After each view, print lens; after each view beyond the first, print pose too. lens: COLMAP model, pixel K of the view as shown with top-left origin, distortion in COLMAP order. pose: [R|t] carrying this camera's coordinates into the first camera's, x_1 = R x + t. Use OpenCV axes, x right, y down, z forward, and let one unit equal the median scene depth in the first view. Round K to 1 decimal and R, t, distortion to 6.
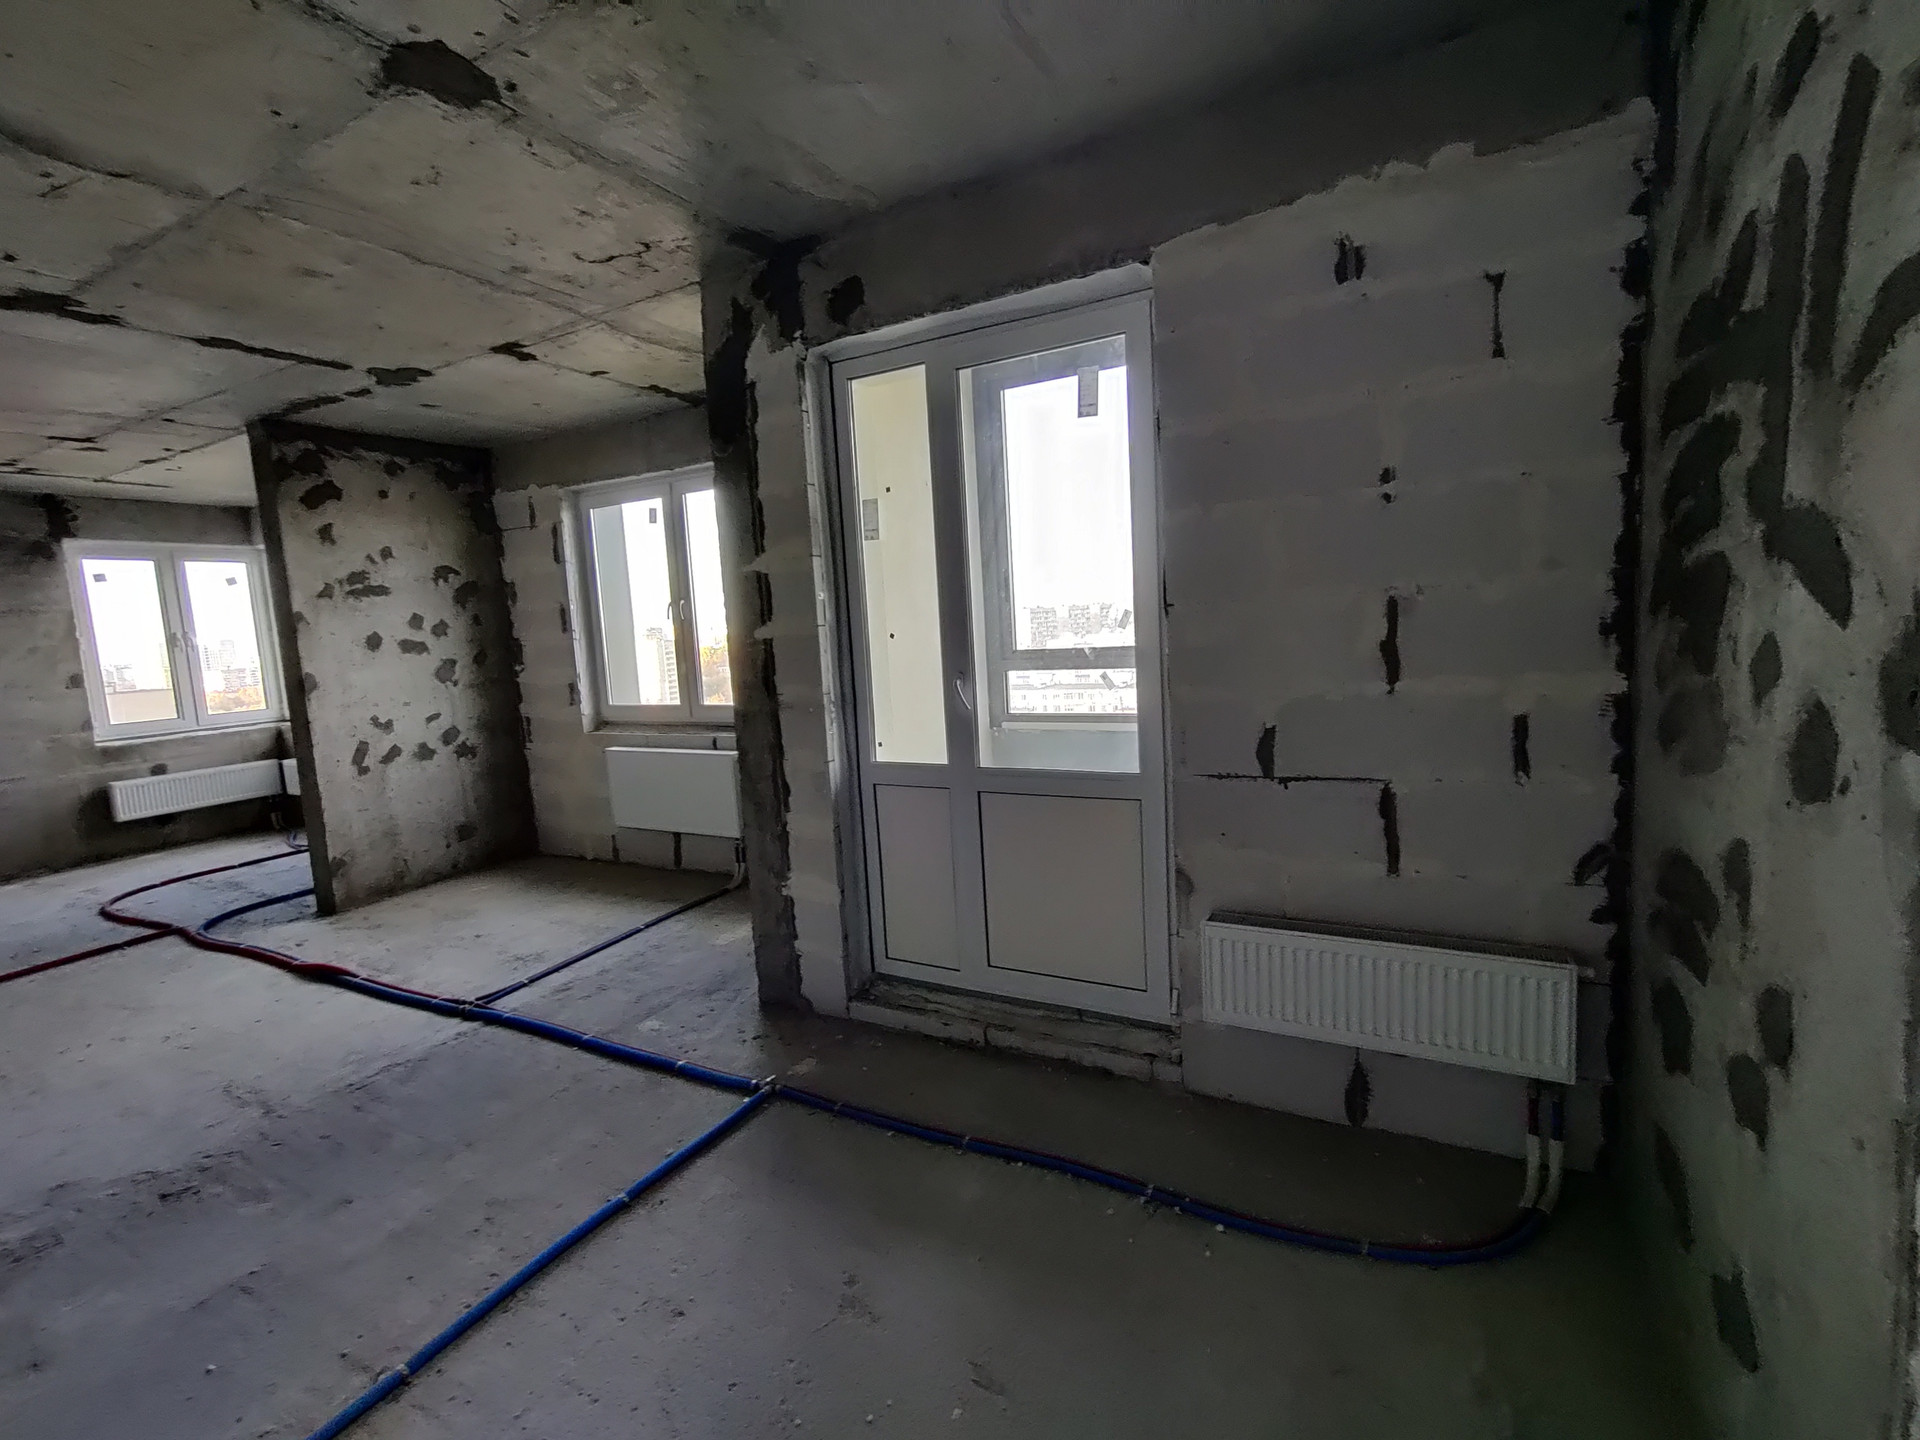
lens RADIAL K [[840.5, 0, 970.3], [0, 840.5, 708.2], [0, 0, 1]] dist [0.002110, 0.001622]
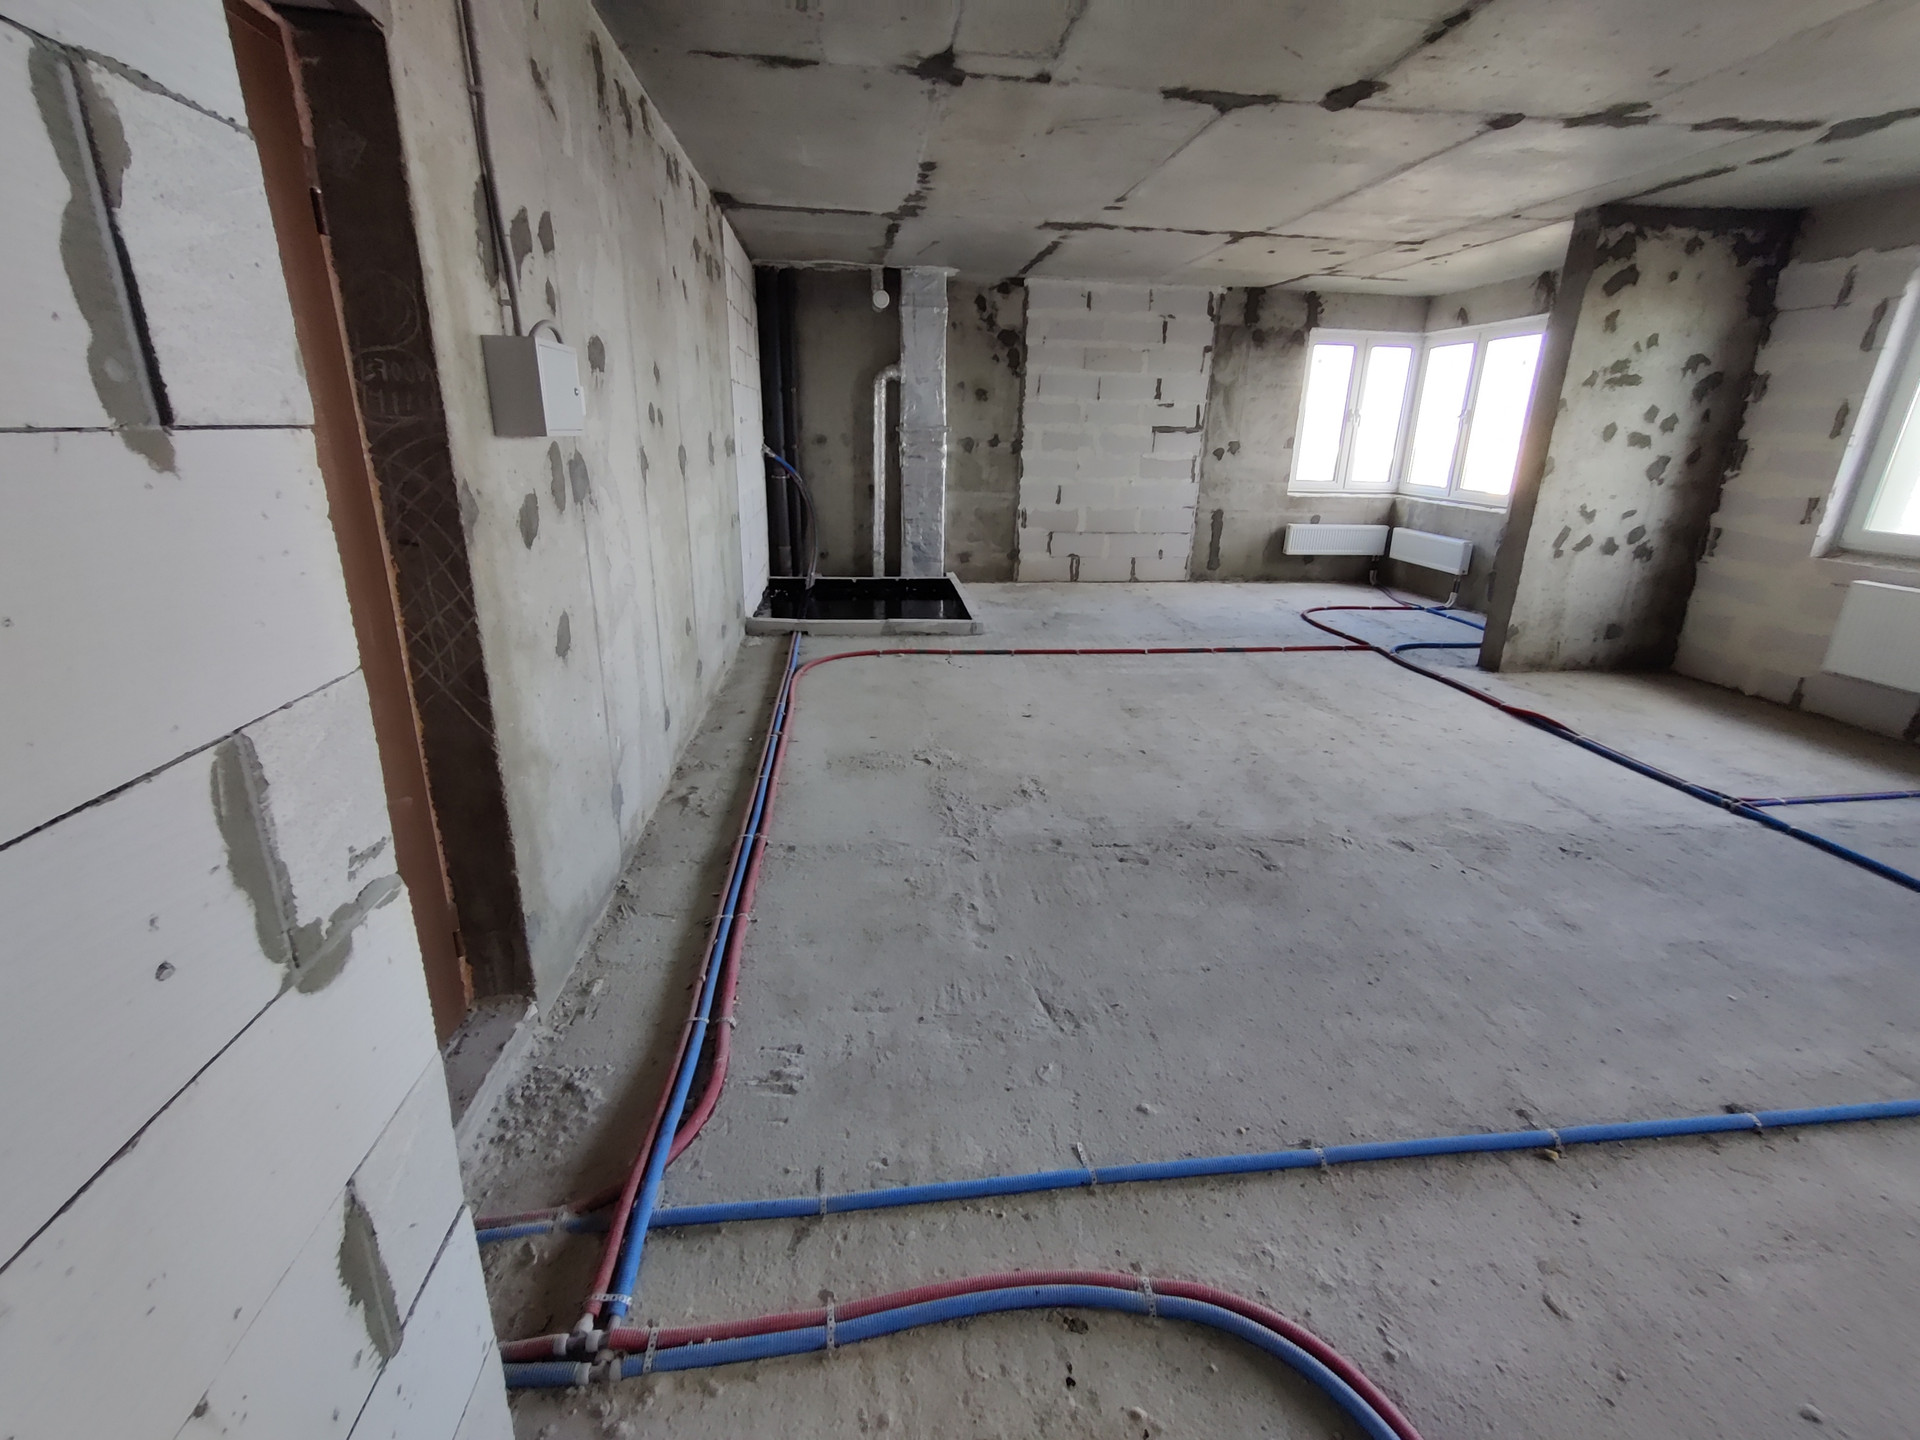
lens RADIAL K [[840.5, 0, 967.2], [0, 840.5, 698.3], [0, 0, 1]] dist [0.002110, 0.001622]
pose [[0.562086, 0.323673, -0.761115, -0.397547], [-0.147808, 0.944741, 0.292605, 0.068836], [0.813764, -0.051970, 0.578867, -0.404952]]
